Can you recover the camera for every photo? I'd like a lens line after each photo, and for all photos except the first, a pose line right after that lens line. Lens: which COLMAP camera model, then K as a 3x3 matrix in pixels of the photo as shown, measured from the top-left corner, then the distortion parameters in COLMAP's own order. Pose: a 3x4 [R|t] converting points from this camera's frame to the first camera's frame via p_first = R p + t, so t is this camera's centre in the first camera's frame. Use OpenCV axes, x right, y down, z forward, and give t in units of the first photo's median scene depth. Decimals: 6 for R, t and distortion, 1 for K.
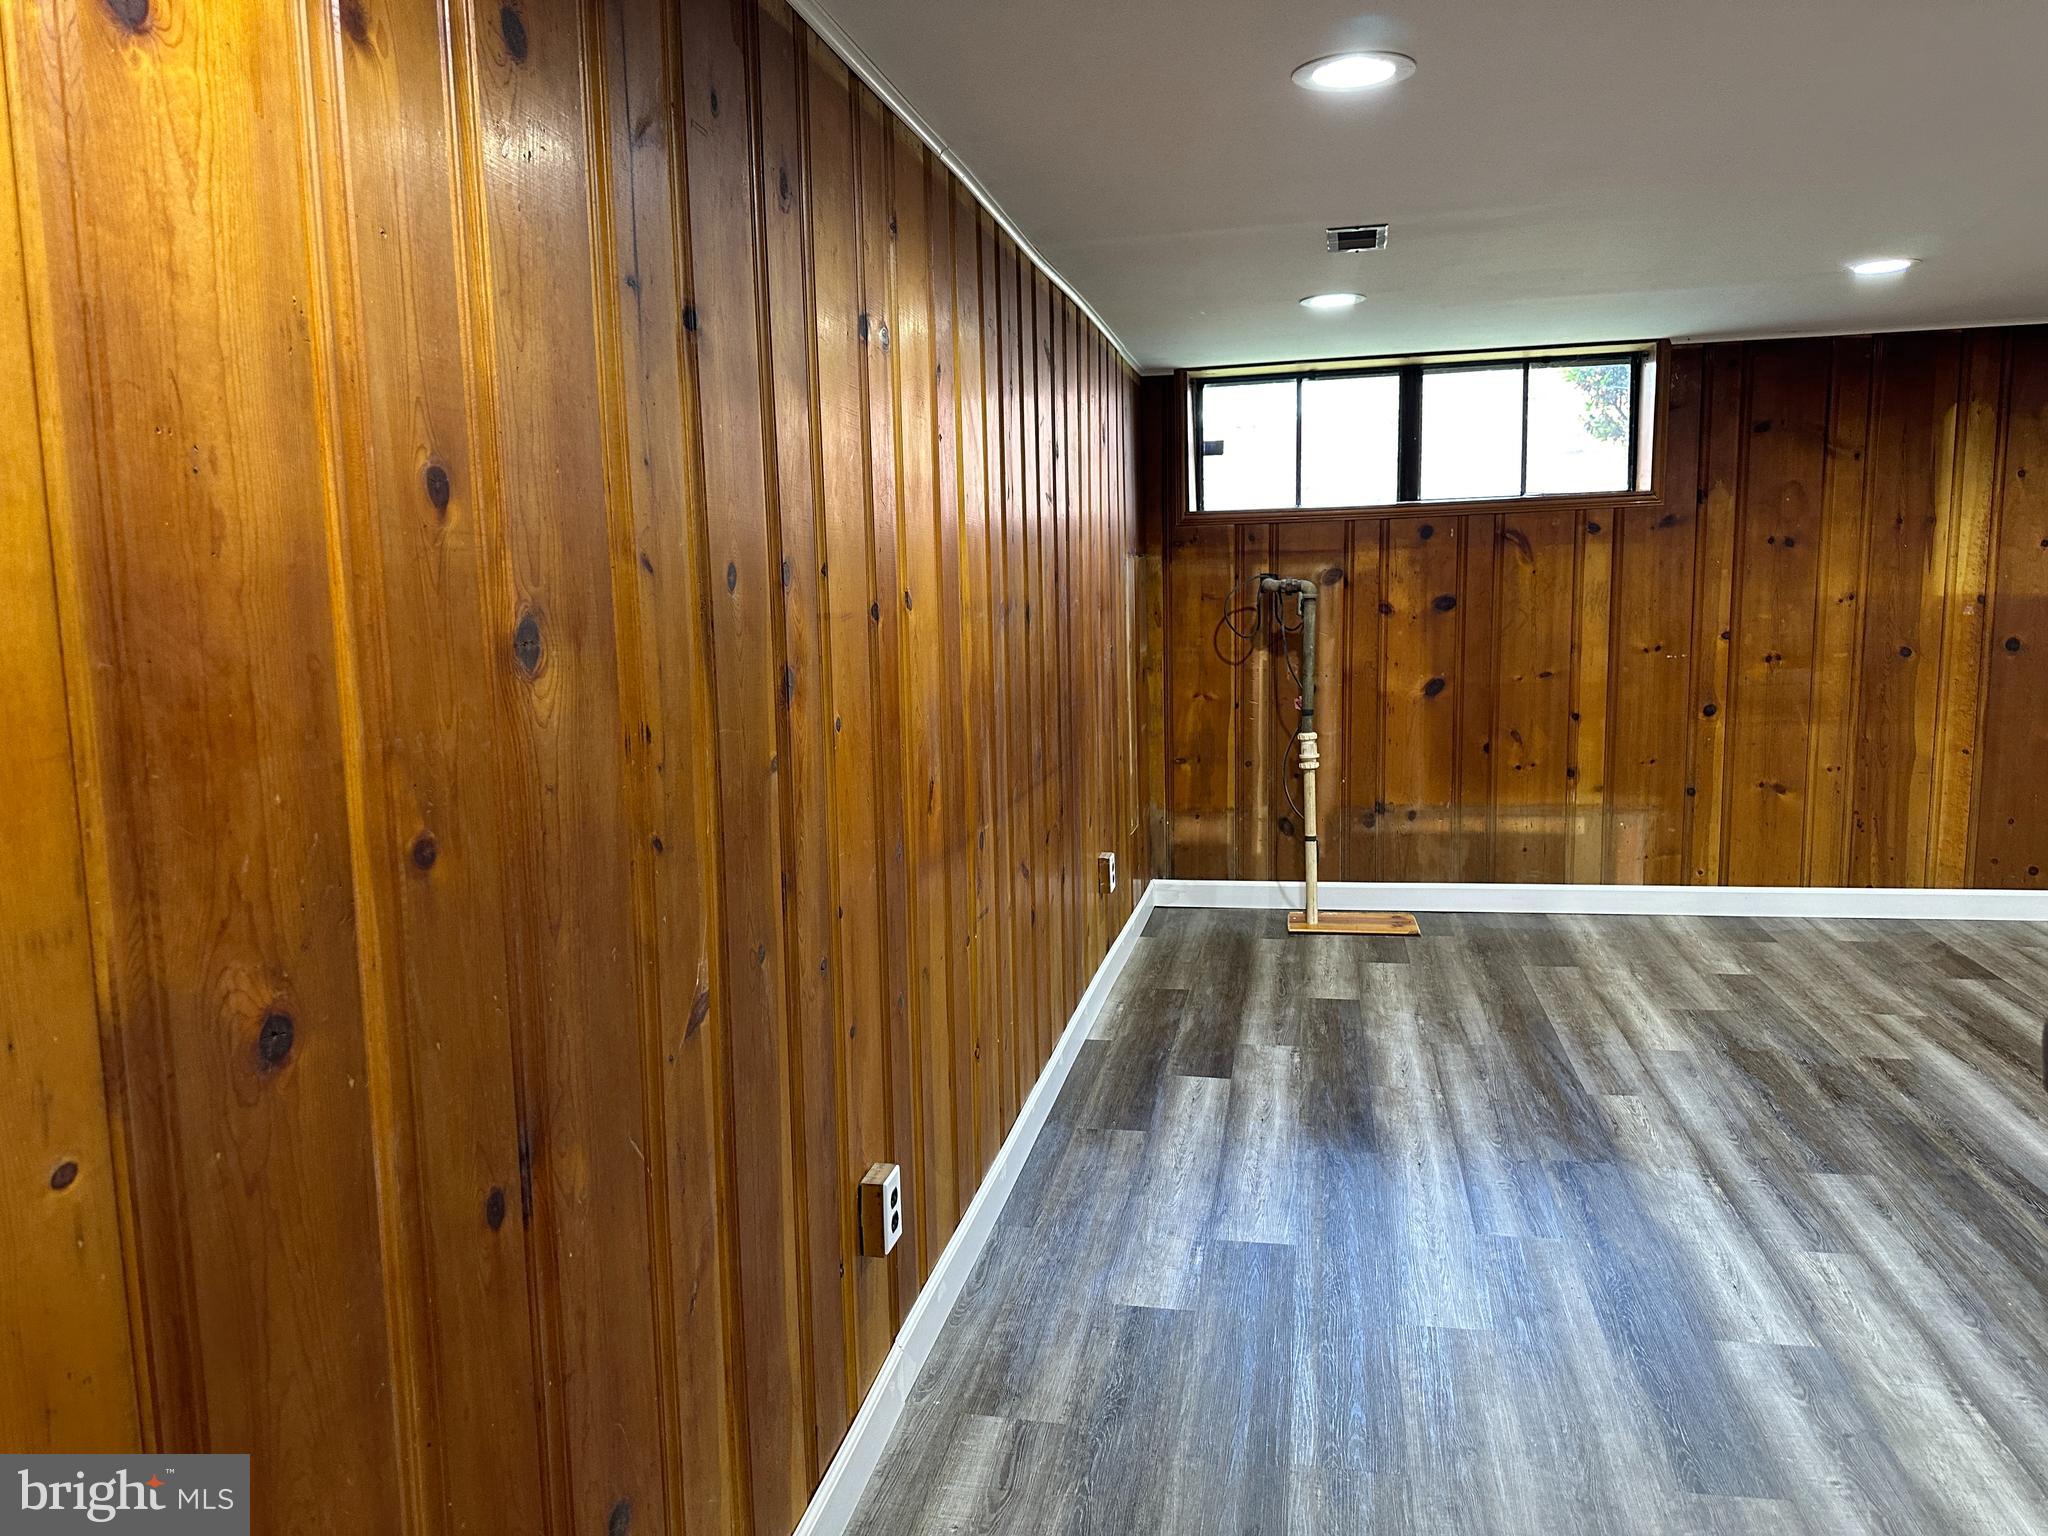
lens RADIAL K [[1442.6, 0, 1025.6], [0, 1442.6, 774.0], [0, 0, 1]] dist [0.057334, -0.072944]
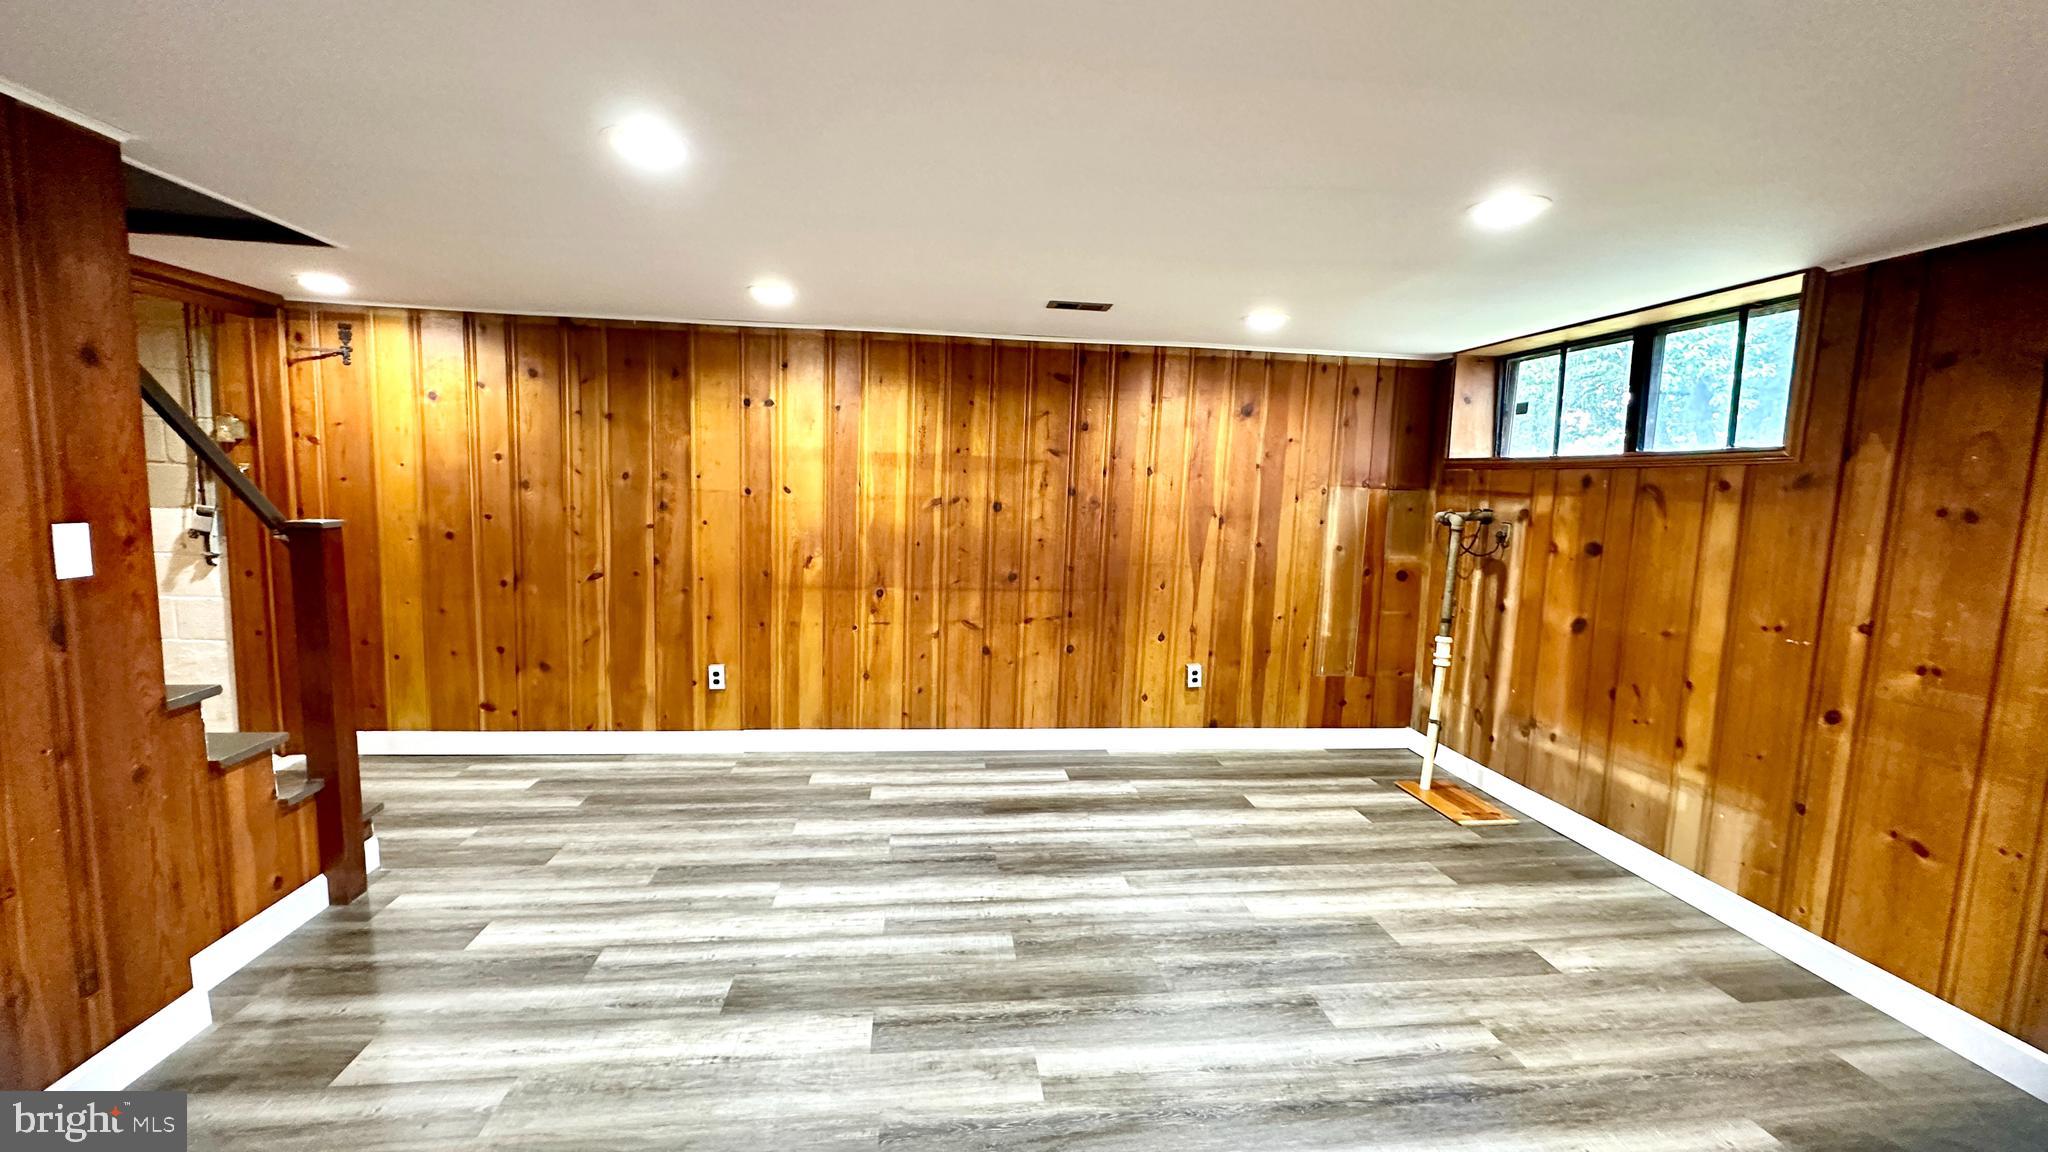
lens RADIAL K [[816.0, 0, 1024.1], [0, 816.0, 573.9], [0, 0, 1]] dist [-0.002277, 0.000393]
pose [[0.309490, 0.144614, -0.939842, 0.749052], [-0.170643, 0.980770, 0.094719, -0.088525], [0.935466, 0.131063, 0.328216, 0.428978]]
